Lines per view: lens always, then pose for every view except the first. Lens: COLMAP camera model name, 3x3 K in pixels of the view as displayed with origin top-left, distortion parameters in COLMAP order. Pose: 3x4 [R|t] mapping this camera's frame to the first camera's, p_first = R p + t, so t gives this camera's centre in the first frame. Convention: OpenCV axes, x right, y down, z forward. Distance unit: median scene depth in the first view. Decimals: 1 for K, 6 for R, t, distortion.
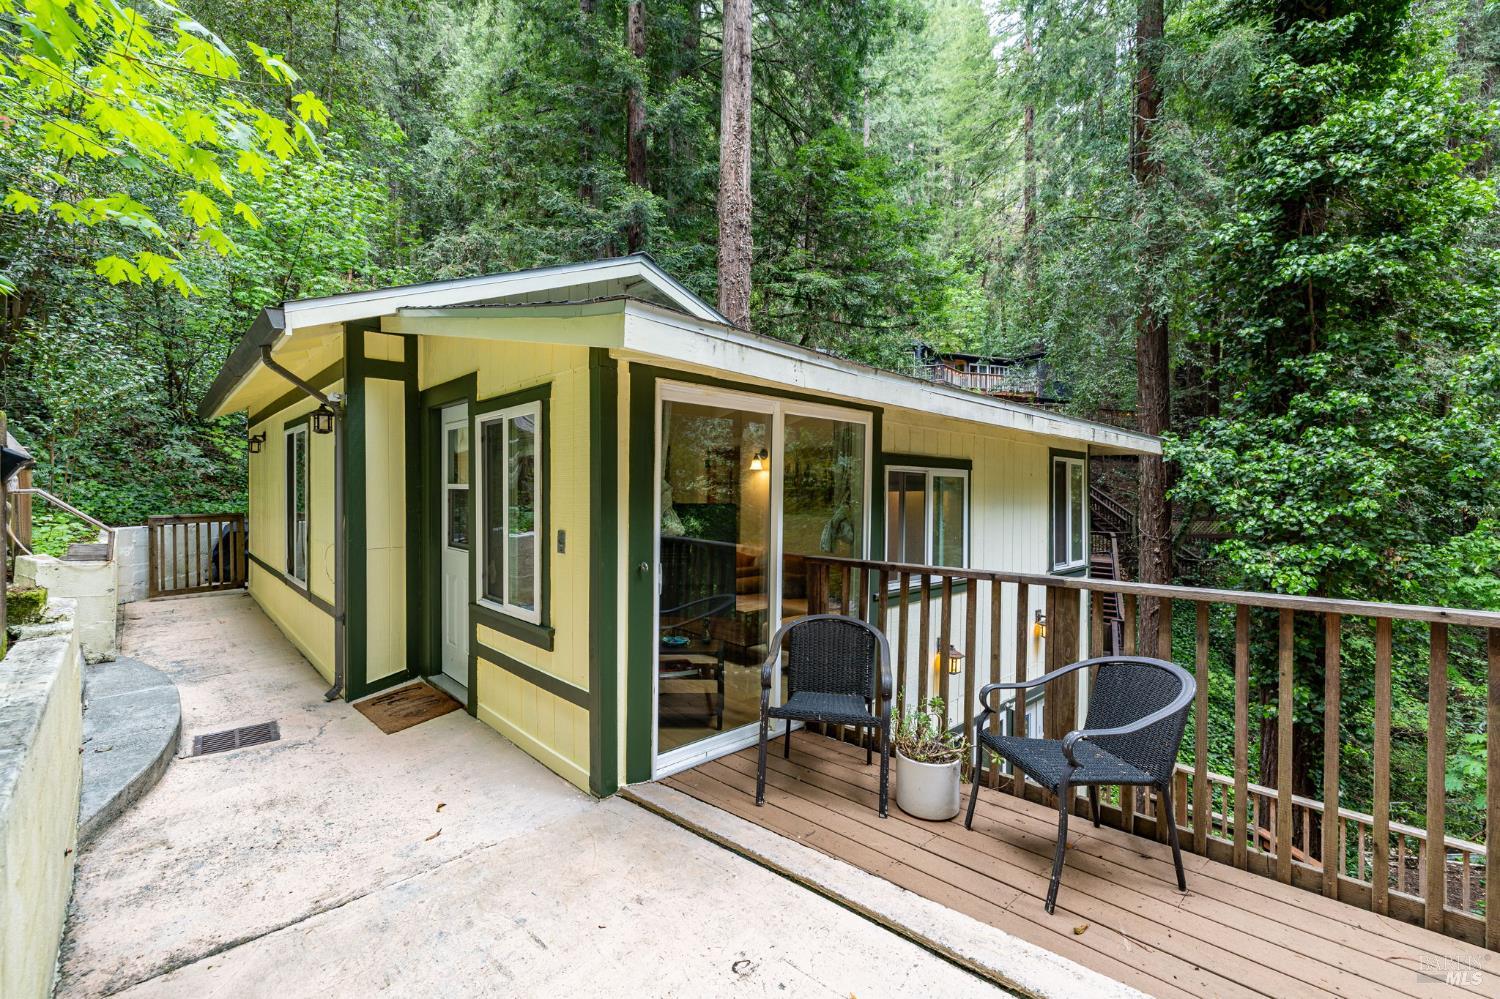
lens RADIAL K [[629.8, 0, 740.7], [0, 629.8, 491.4], [0, 0, 1]] dist [0.003778, -0.001007]
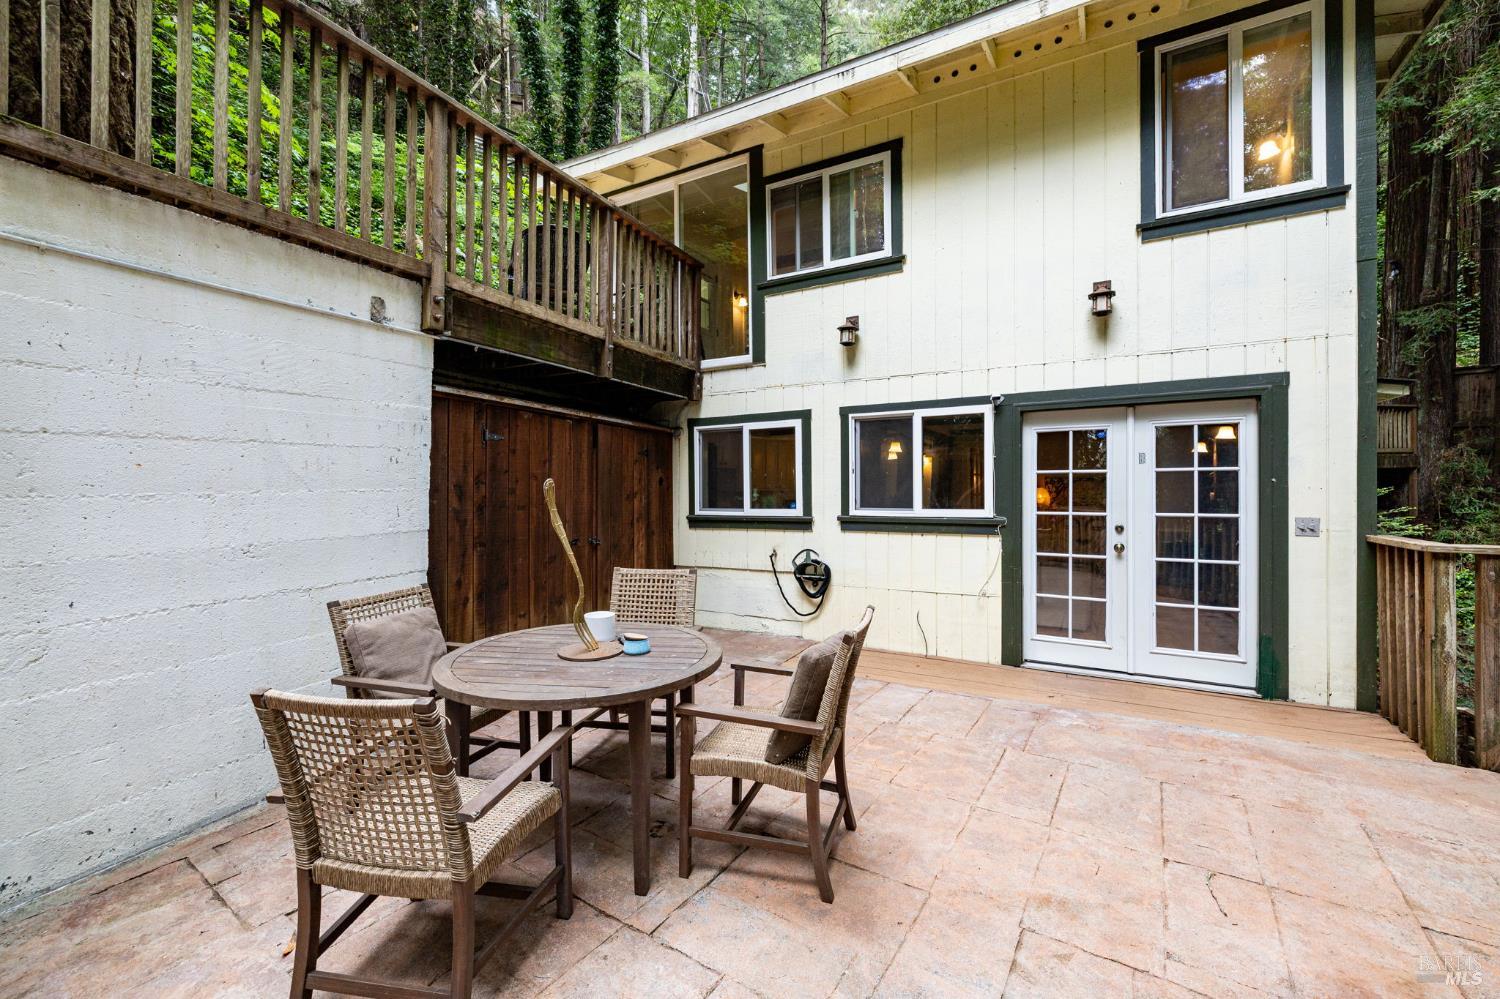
lens RADIAL K [[629.8, 0, 750.5], [0, 629.8, 504.9], [0, 0, 1]] dist [0.003778, -0.001007]
pose [[0.281941, 0.008222, -0.959397, 1.459564], [0.006601, 0.999923, 0.010510, 0.601376], [0.959409, -0.009296, 0.281865, 0.558964]]
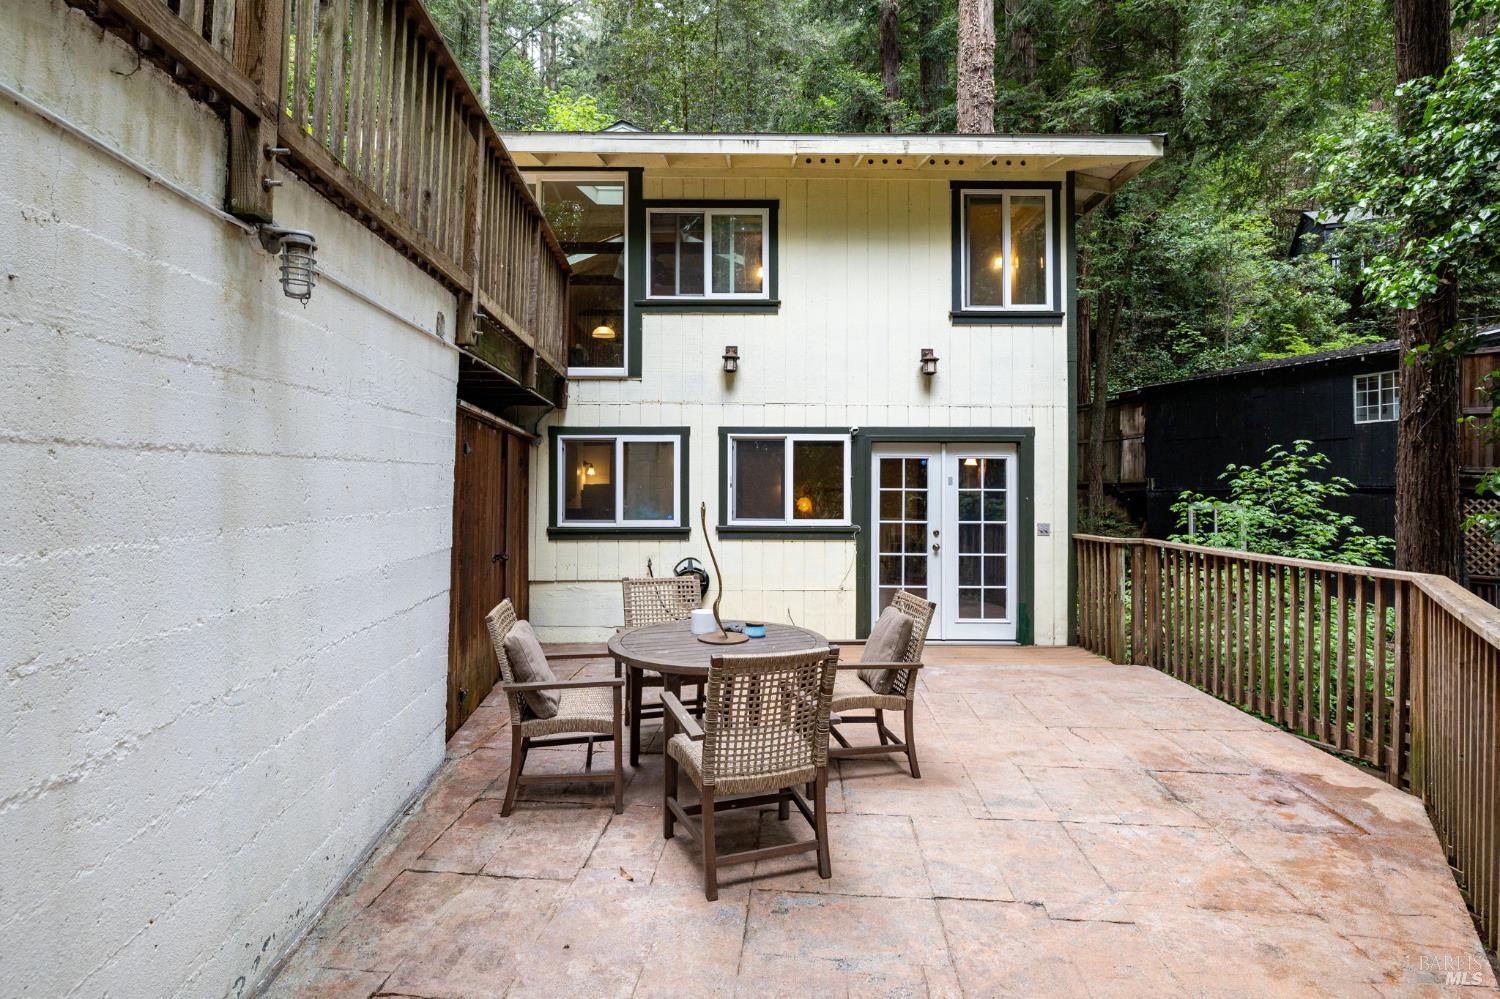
lens RADIAL K [[745.3, 0, 753.9], [0, 745.3, 505.0], [0, 0, 1]] dist [-0.004697, 0.002375]
pose [[0.723497, 0.003020, -0.690321, 1.483252], [0.003171, 0.999965, 0.007698, 0.579679], [0.690320, -0.007758, 0.723462, -0.031642]]
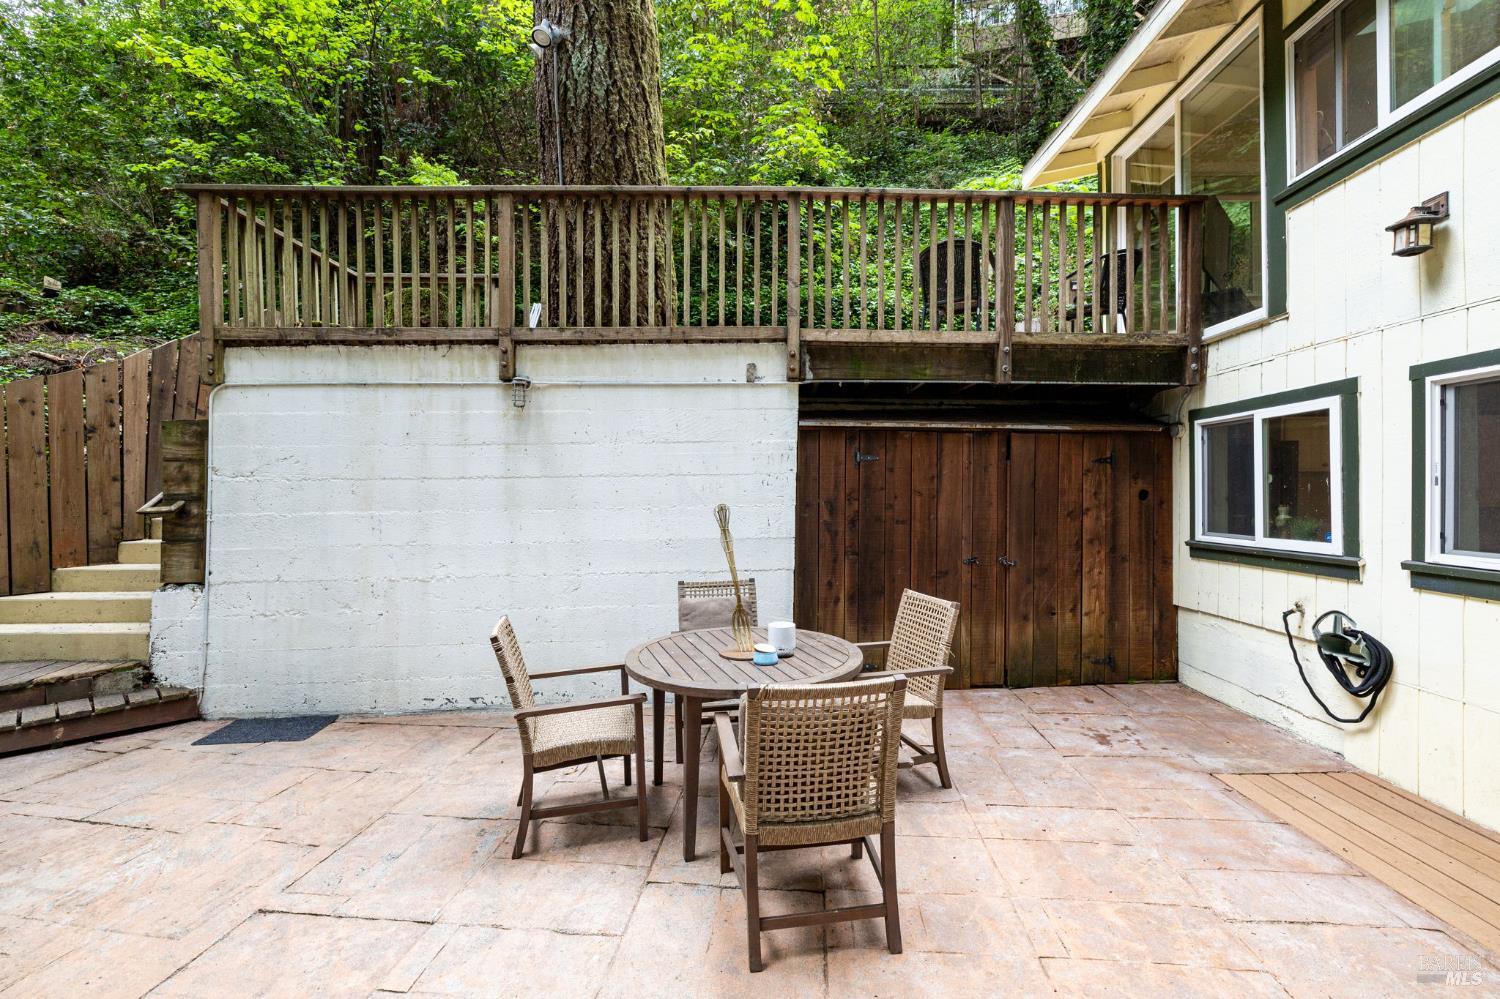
lens RADIAL K [[629.8, 0, 742.1], [0, 629.8, 503.7], [0, 0, 1]] dist [0.003778, -0.001007]
pose [[-0.722869, -0.001912, -0.690982, 1.326231], [-0.011630, 0.999888, 0.009401, 0.576035], [0.690887, 0.014832, -0.722811, 1.074103]]
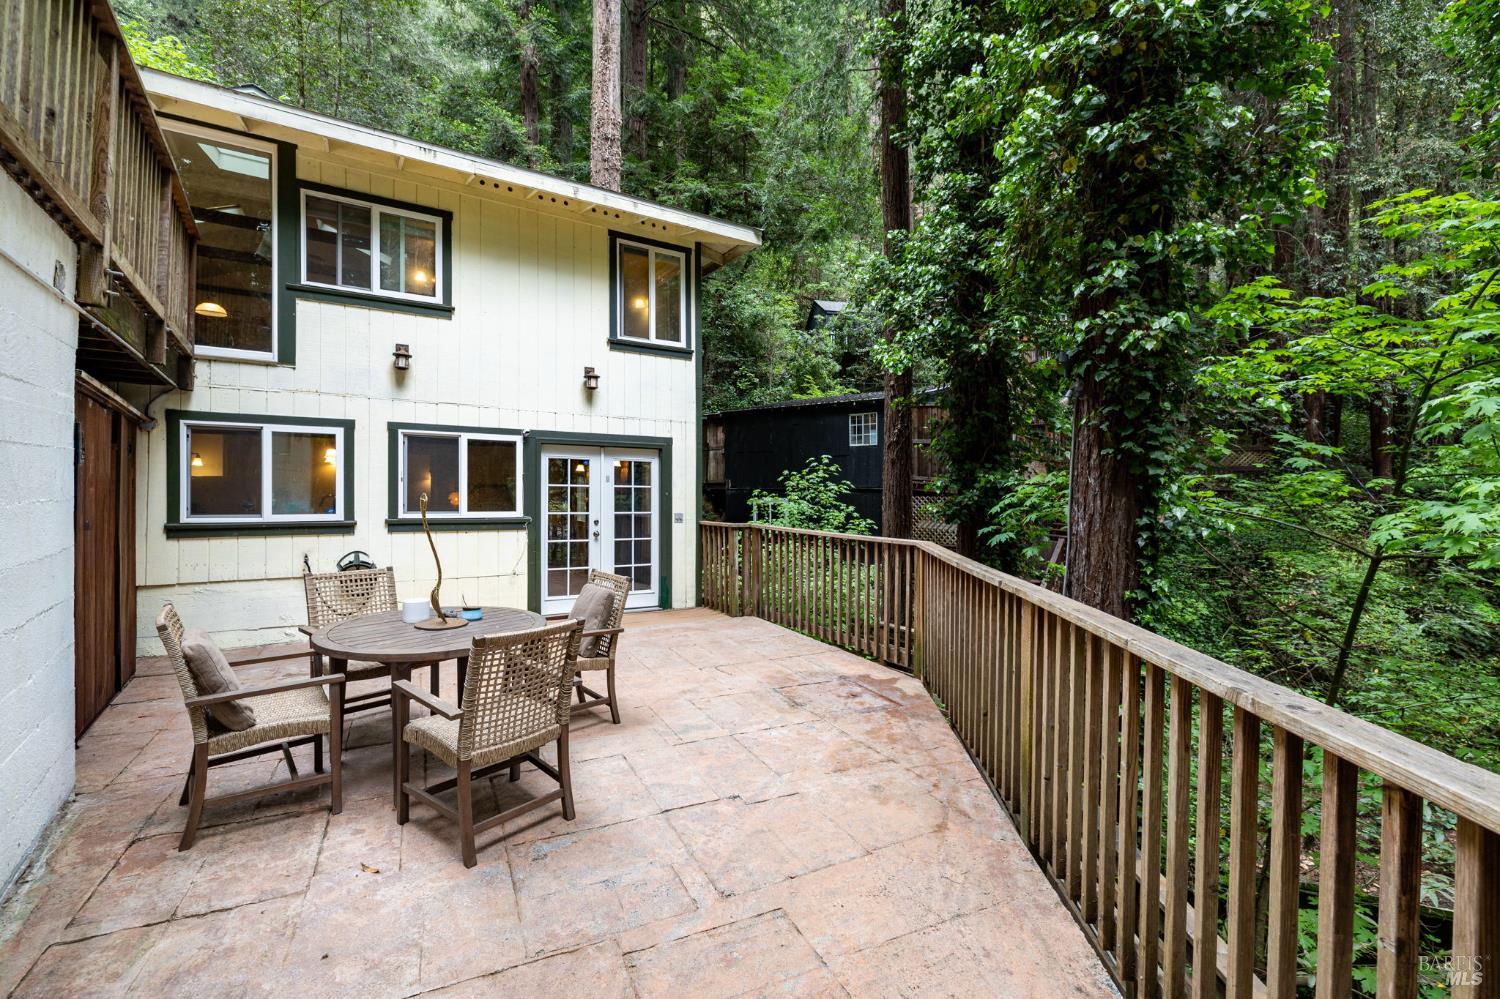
lens RADIAL K [[629.8, 0, 741.6], [0, 629.8, 504.1], [0, 0, 1]] dist [0.003778, -0.001007]
pose [[0.974429, 0.003951, -0.224663, 1.388034], [-0.000677, 0.999892, 0.014649, 0.583047], [0.224697, -0.014122, 0.974326, -0.098348]]
